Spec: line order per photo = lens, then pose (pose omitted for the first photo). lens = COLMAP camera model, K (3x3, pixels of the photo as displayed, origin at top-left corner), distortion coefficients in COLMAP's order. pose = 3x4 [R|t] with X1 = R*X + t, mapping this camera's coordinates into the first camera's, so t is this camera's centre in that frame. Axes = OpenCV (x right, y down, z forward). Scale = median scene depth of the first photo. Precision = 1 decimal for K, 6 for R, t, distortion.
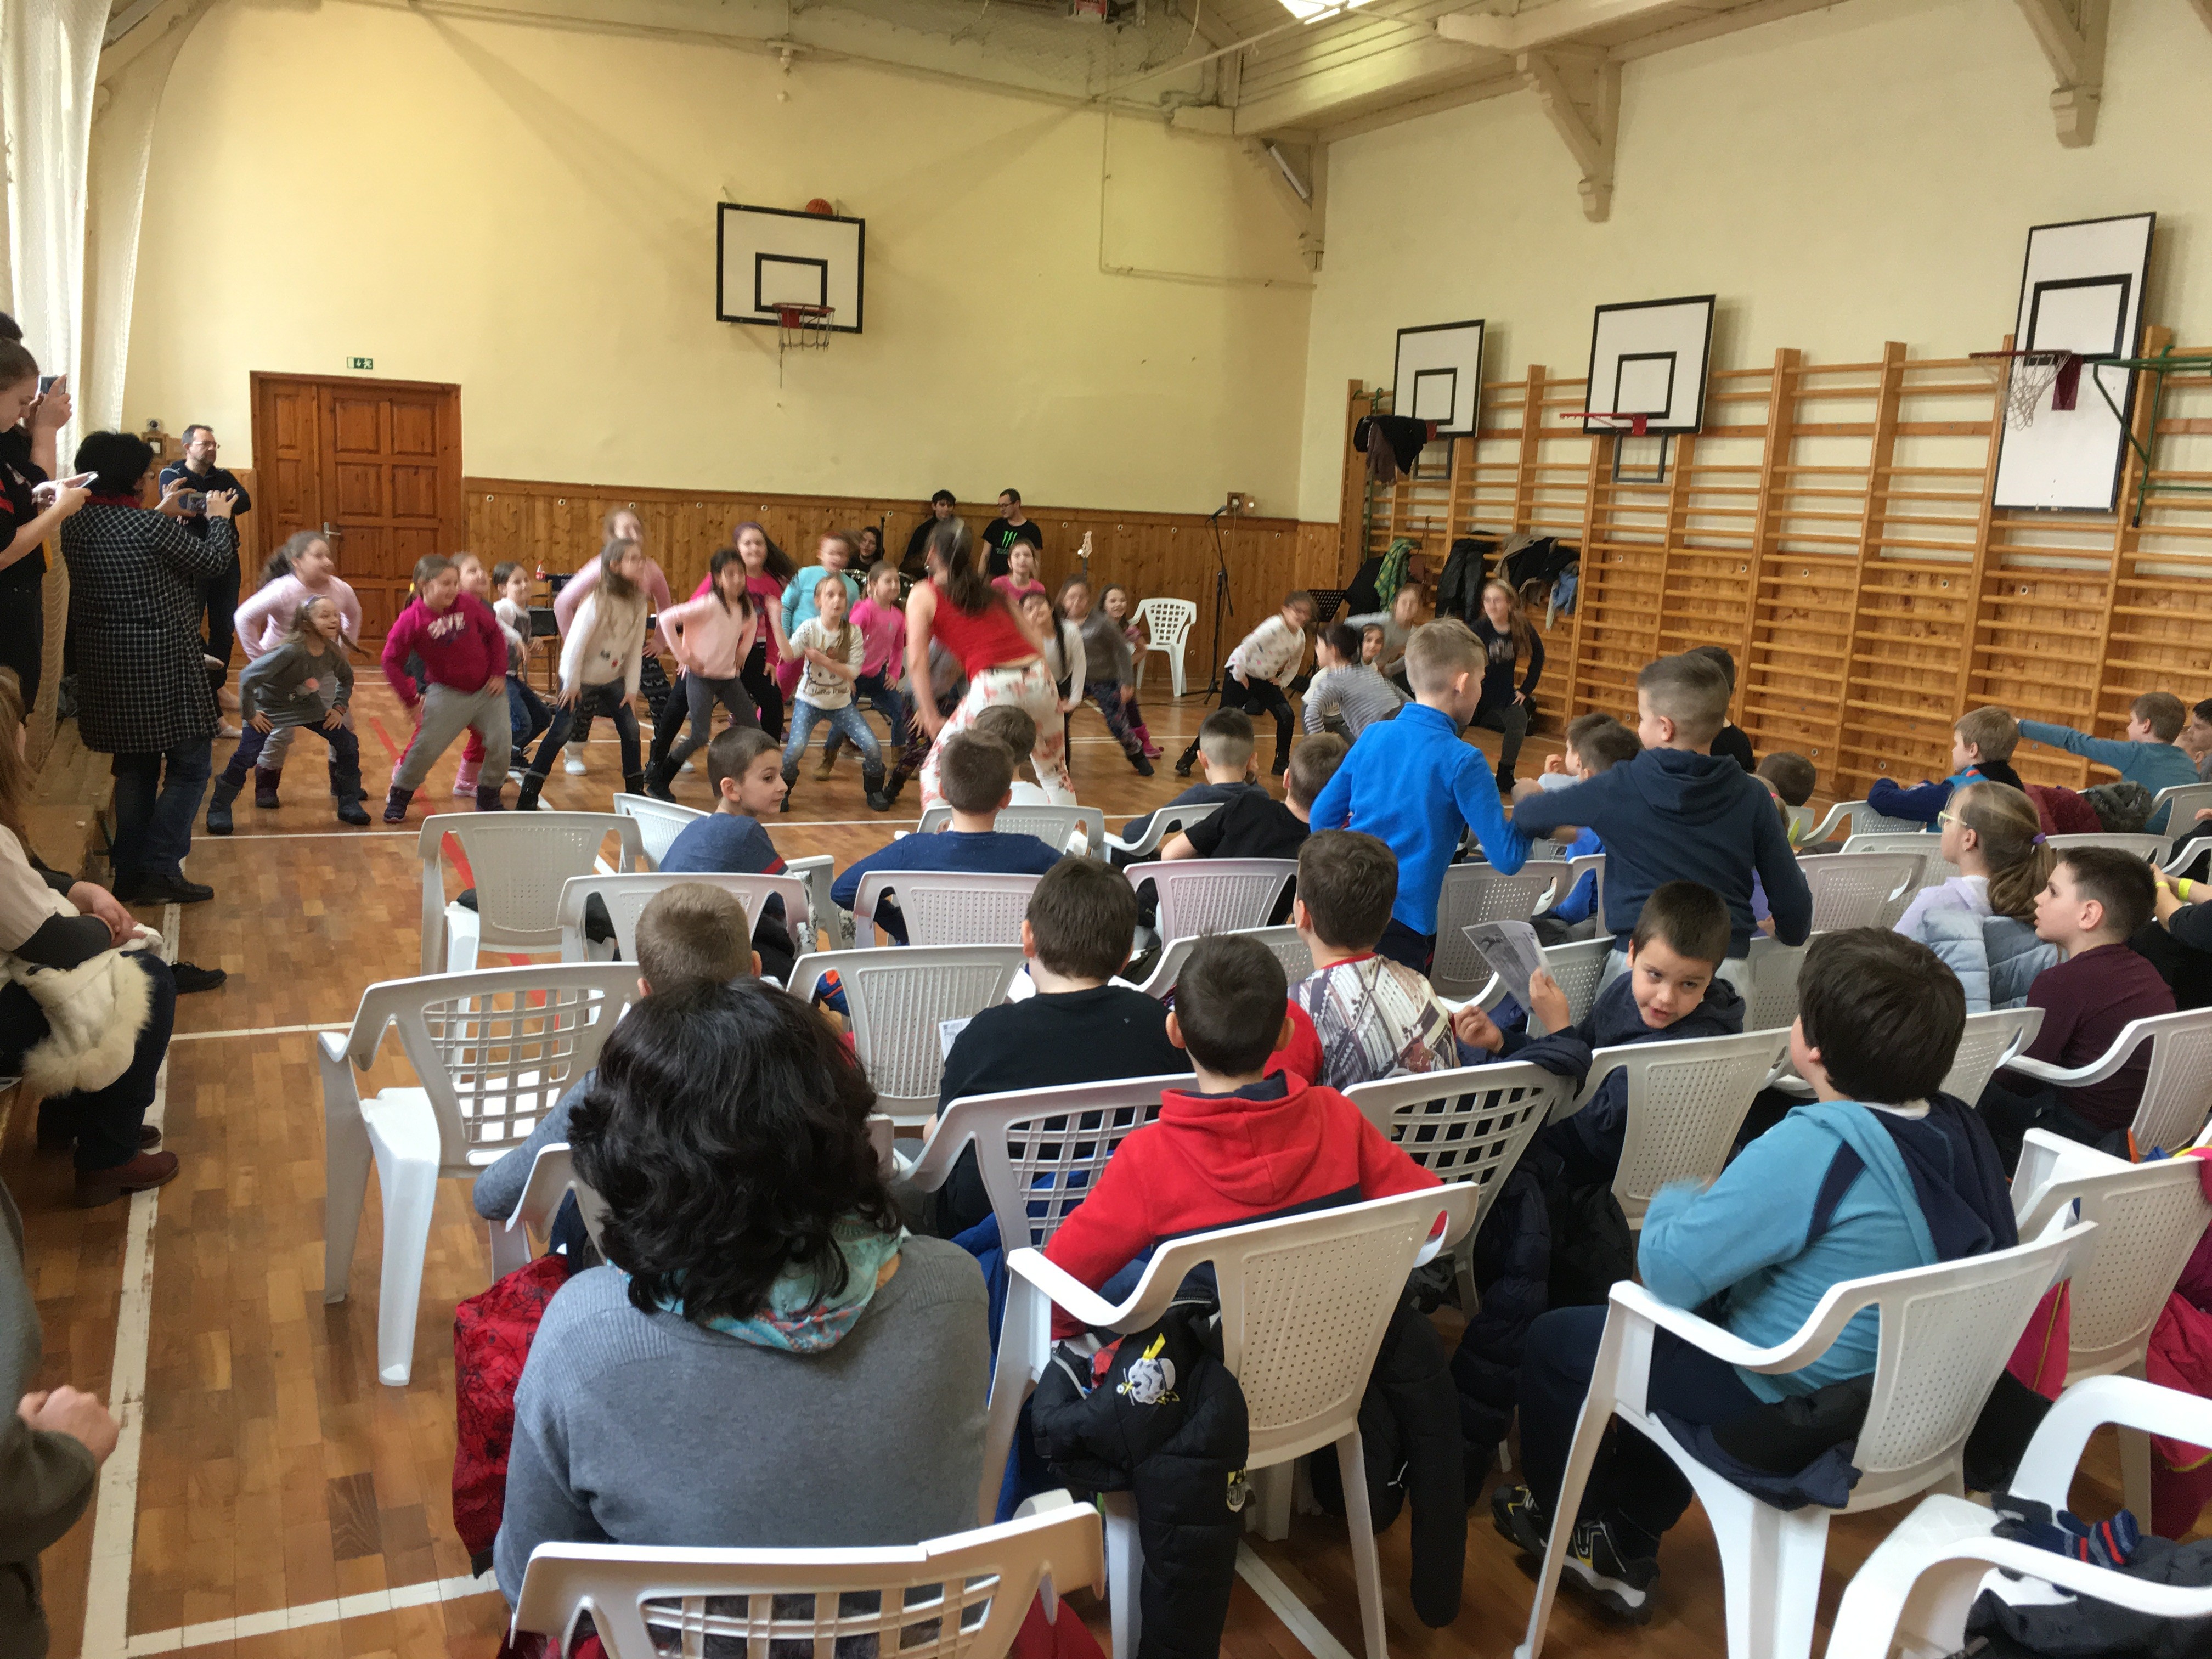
lens RADIAL K [[1888.2, 0, 1106.0], [0, 1888.2, 829.5], [0, 0, 1]] dist [0.085129, -0.125760]
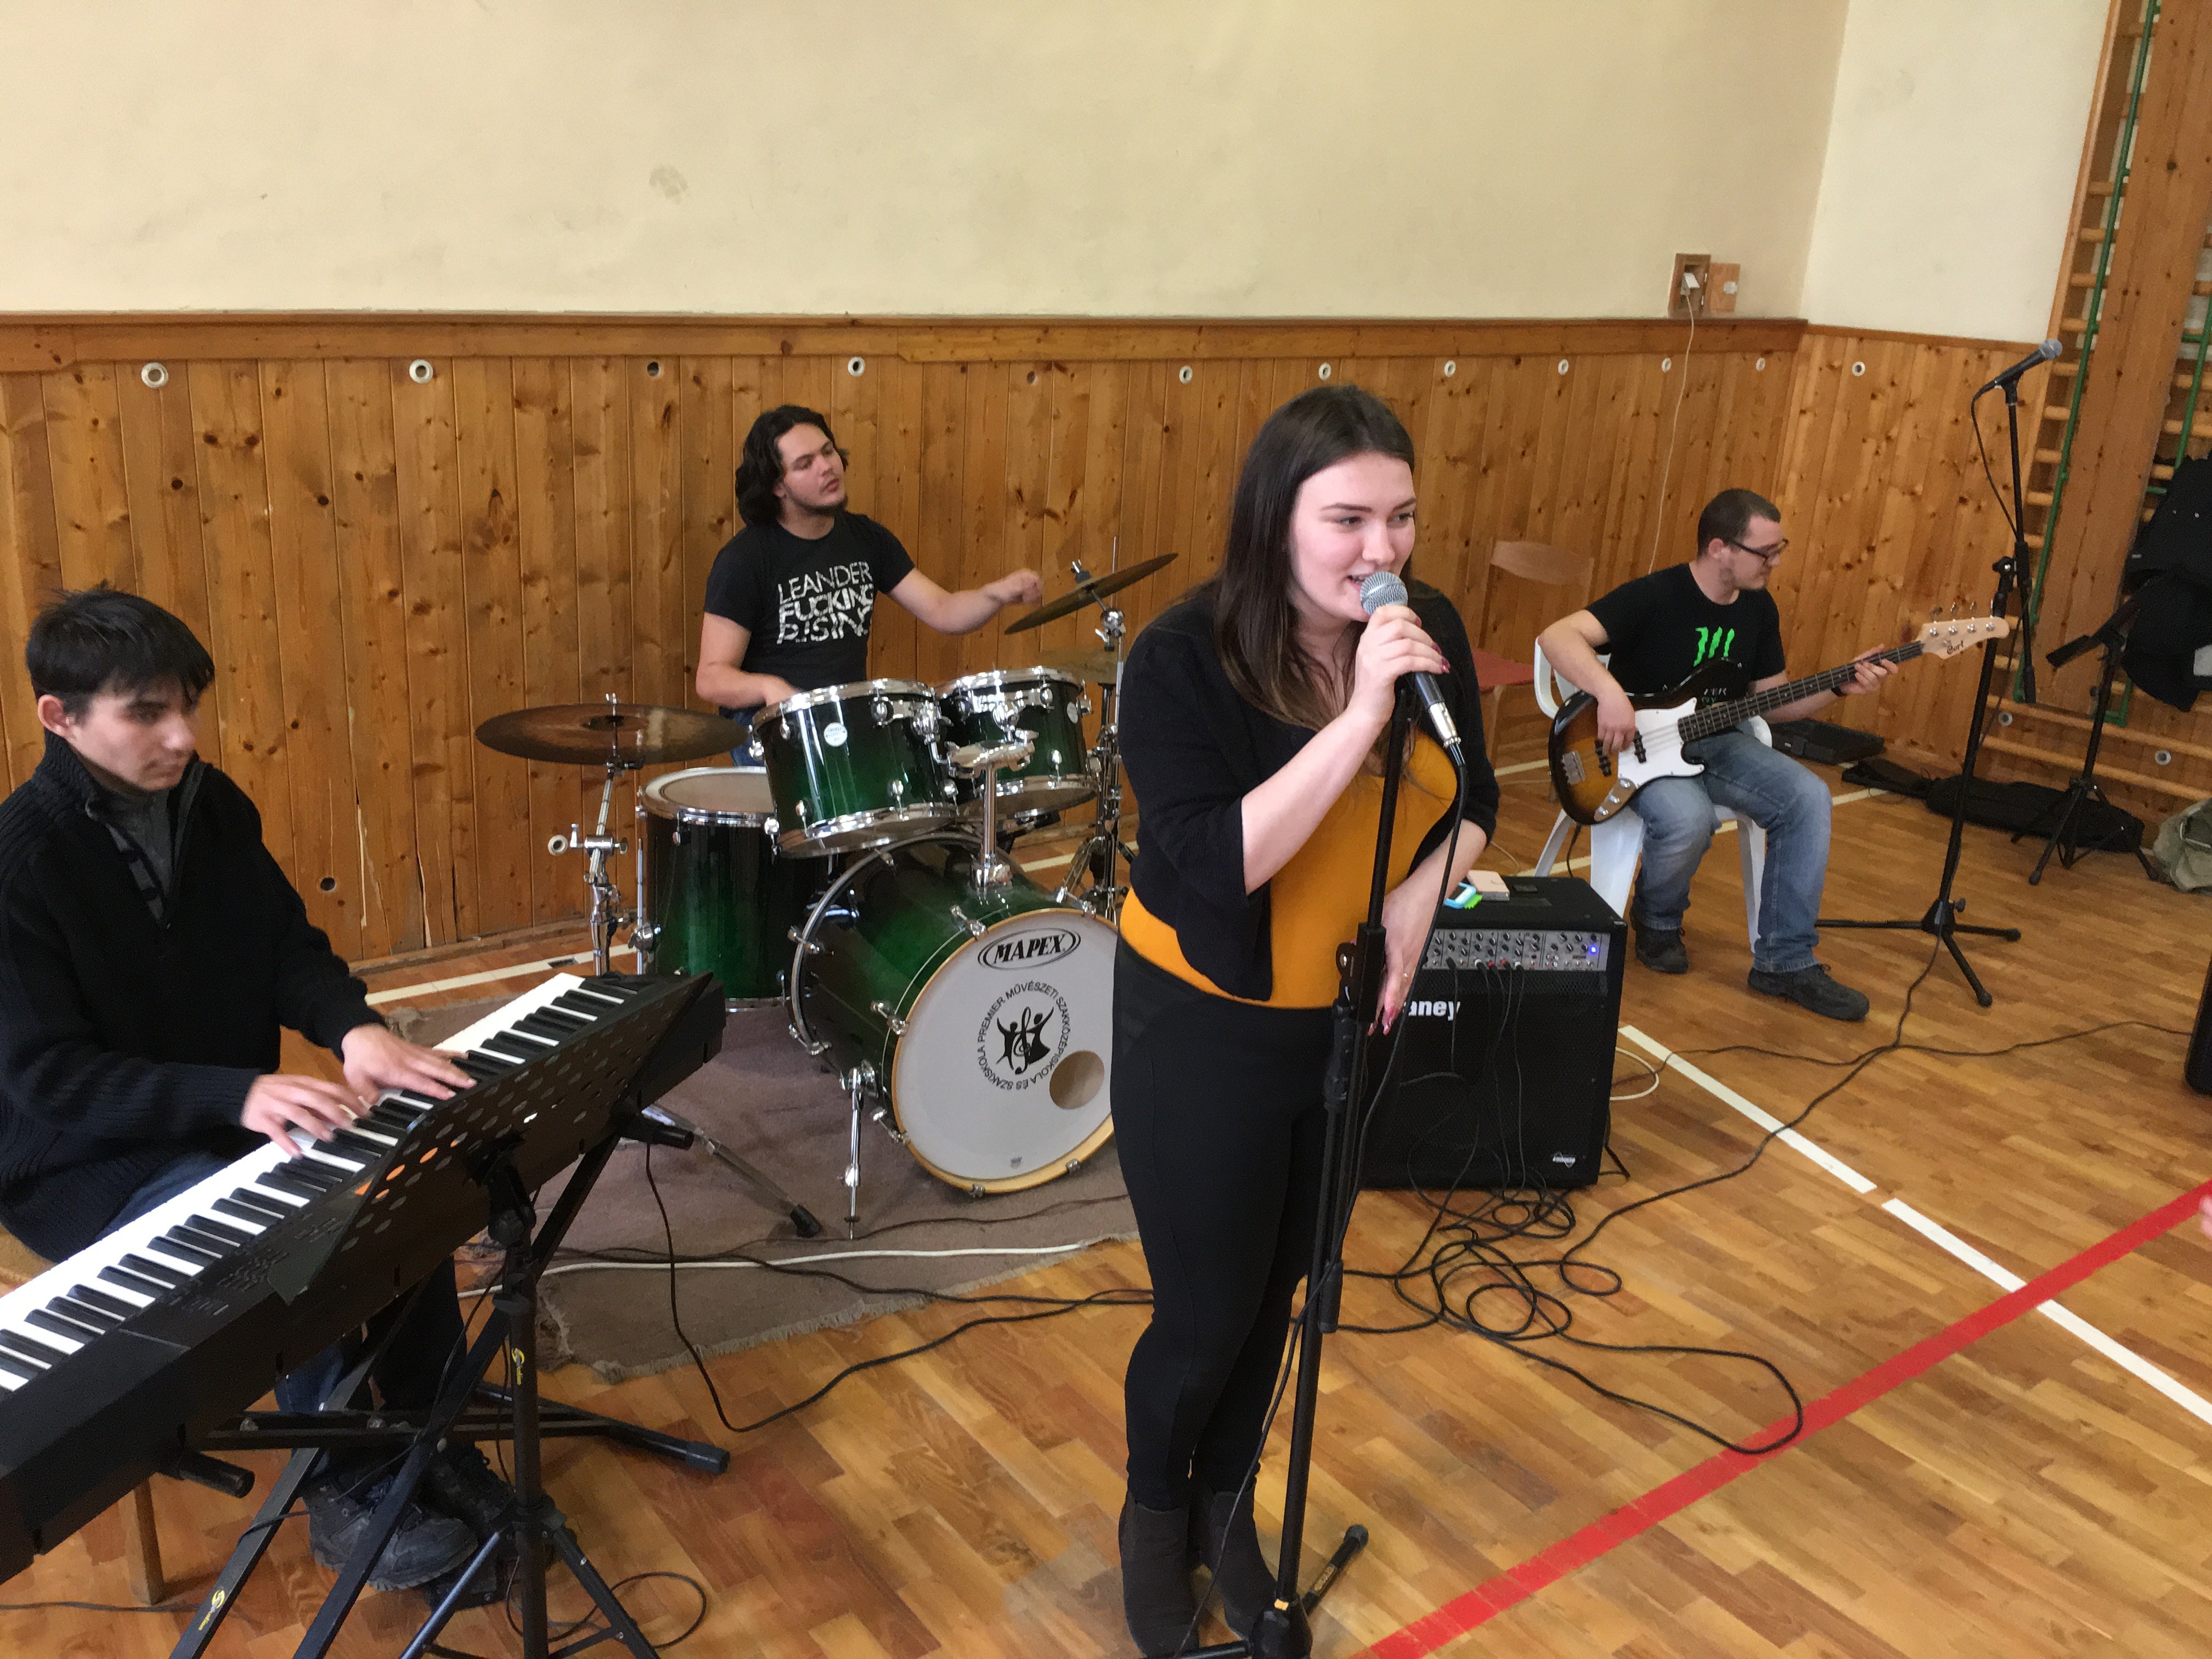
lens RADIAL K [[1888.2, 0, 1106.0], [0, 1888.2, 829.5], [0, 0, 1]] dist [0.085129, -0.125760]
pose [[0.979970, -0.065314, 0.188130, -0.170633], [0.034565, 0.986134, 0.162312, -0.177470], [-0.196123, -0.152558, 0.968639, 0.863916]]
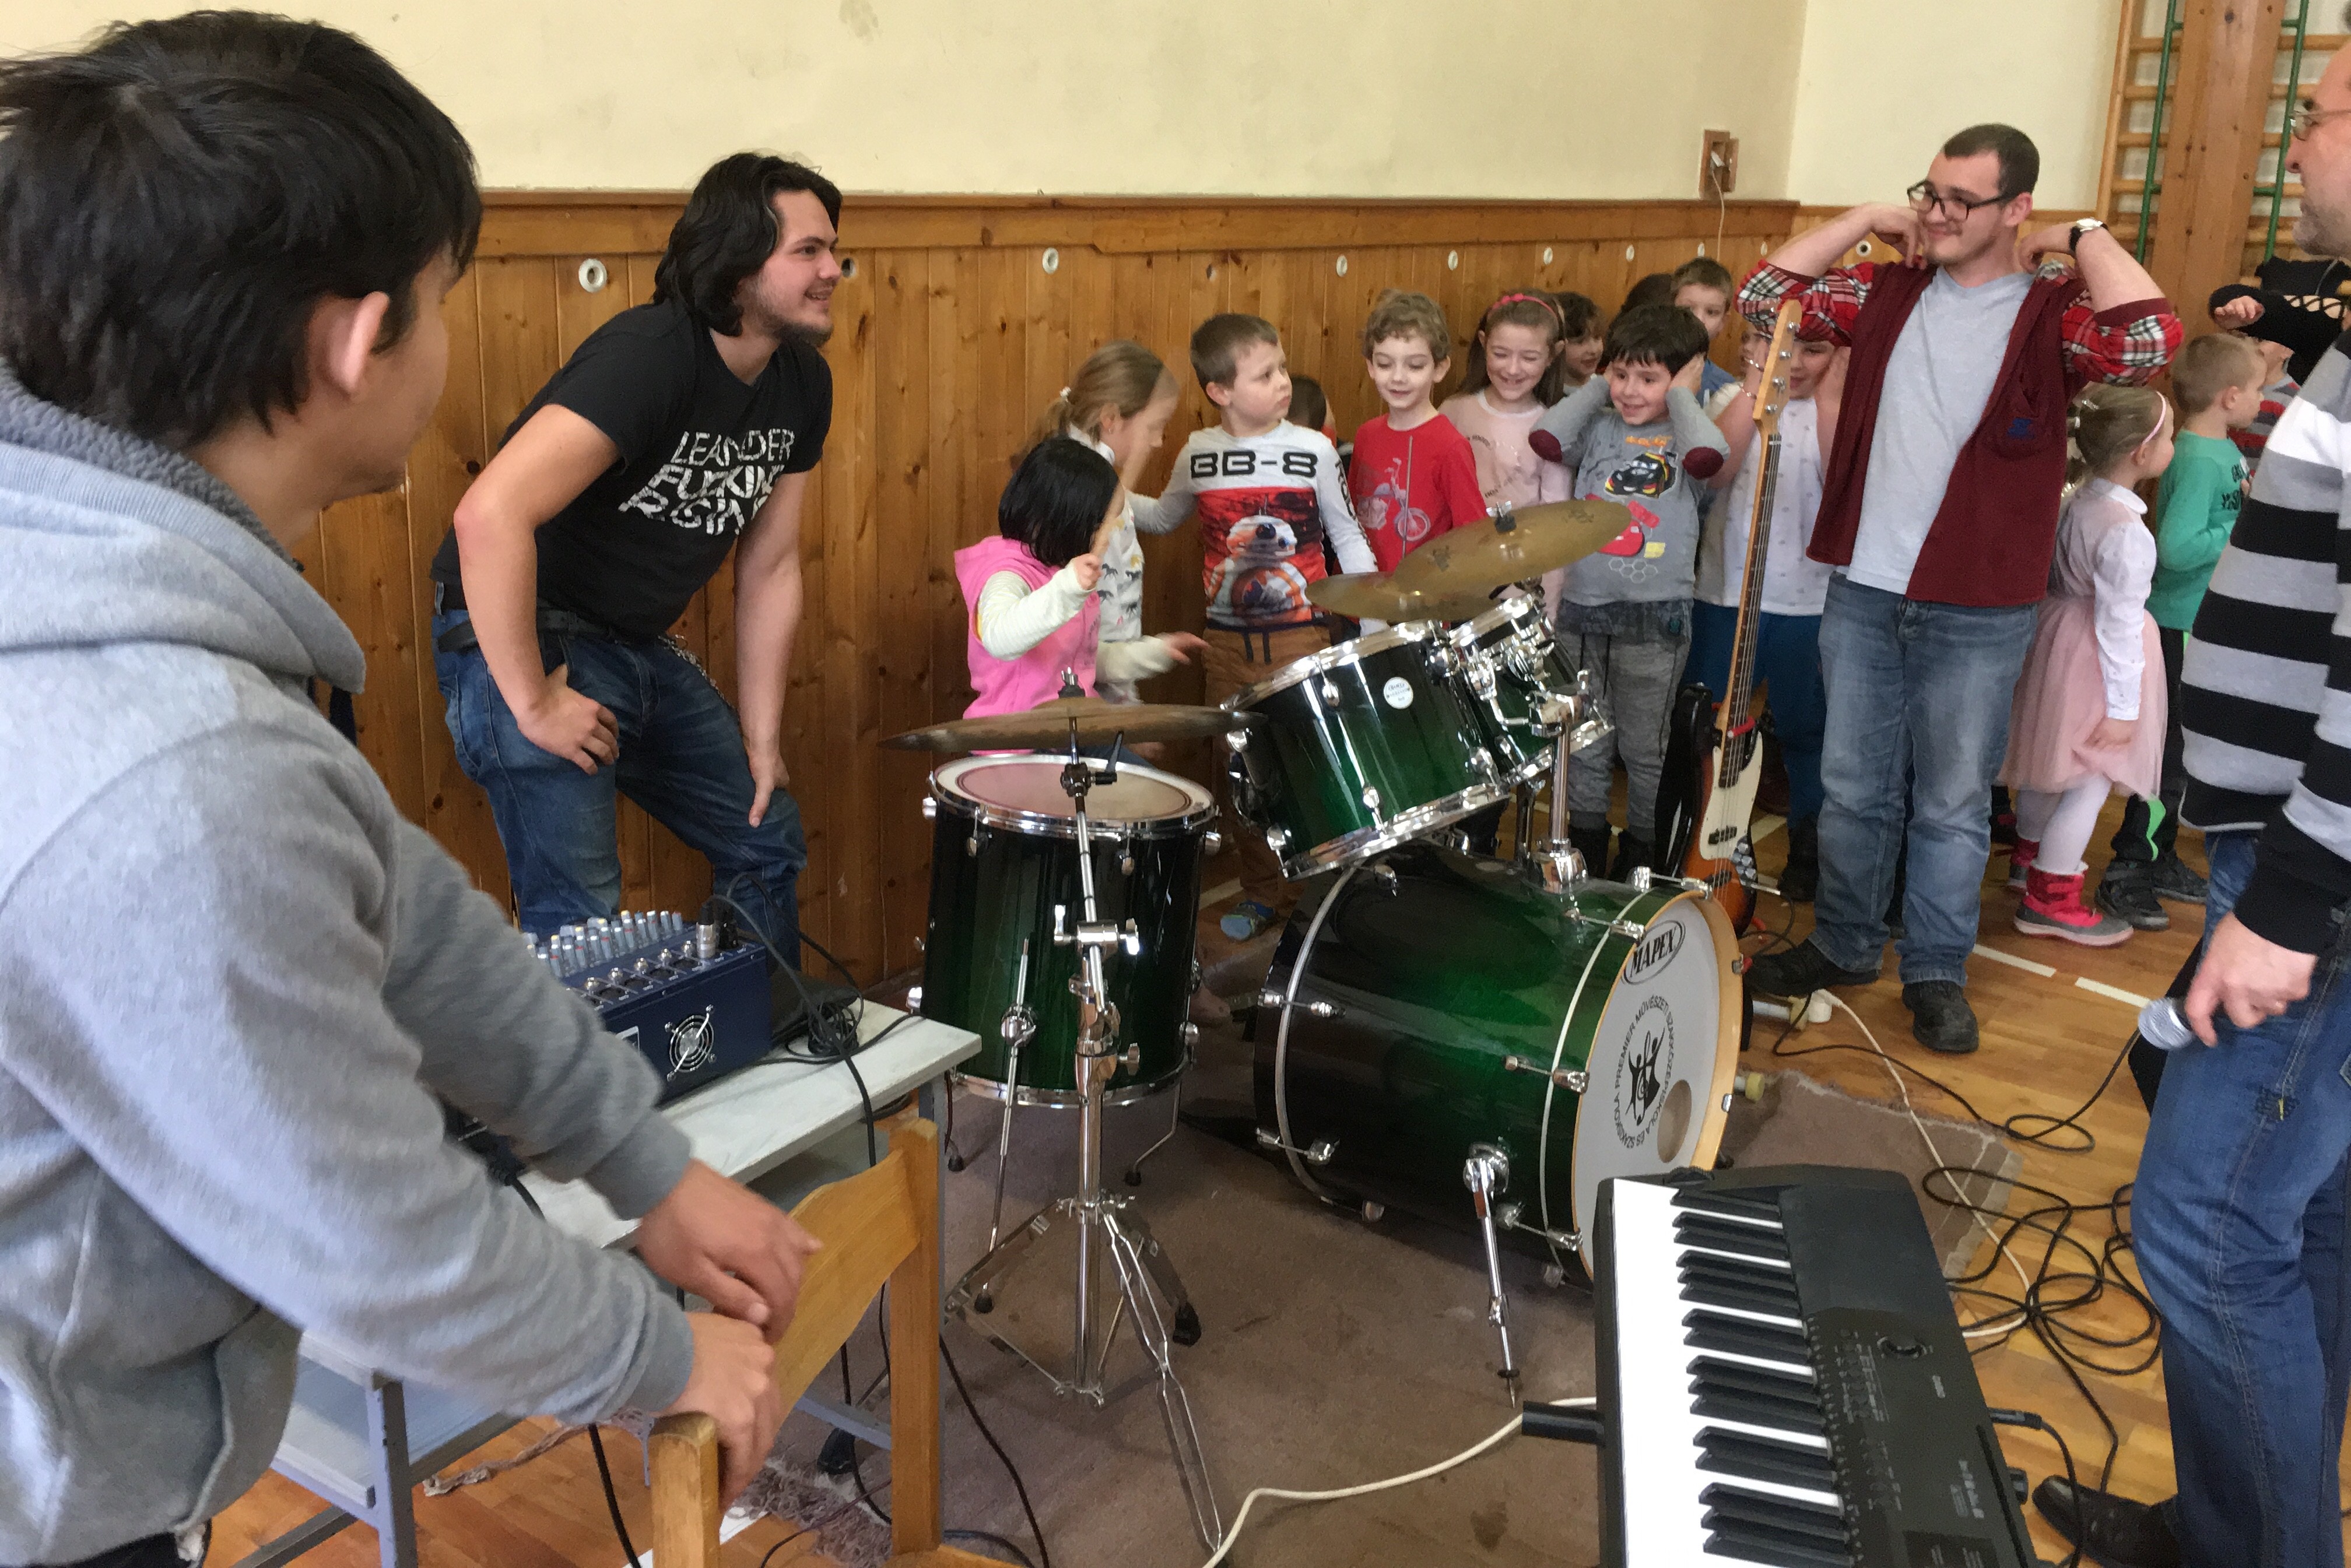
lens RADIAL K [[2013.8, 0, 1178.8], [0, 2013.8, 687.0], [0, 0, 1]] dist [0.079903, -0.111700]
pose [[0.878202, -0.147351, 0.455027, -0.274510], [0.104607, 0.987502, 0.117890, -0.178603], [-0.466711, -0.055932, 0.882640, 0.966581]]
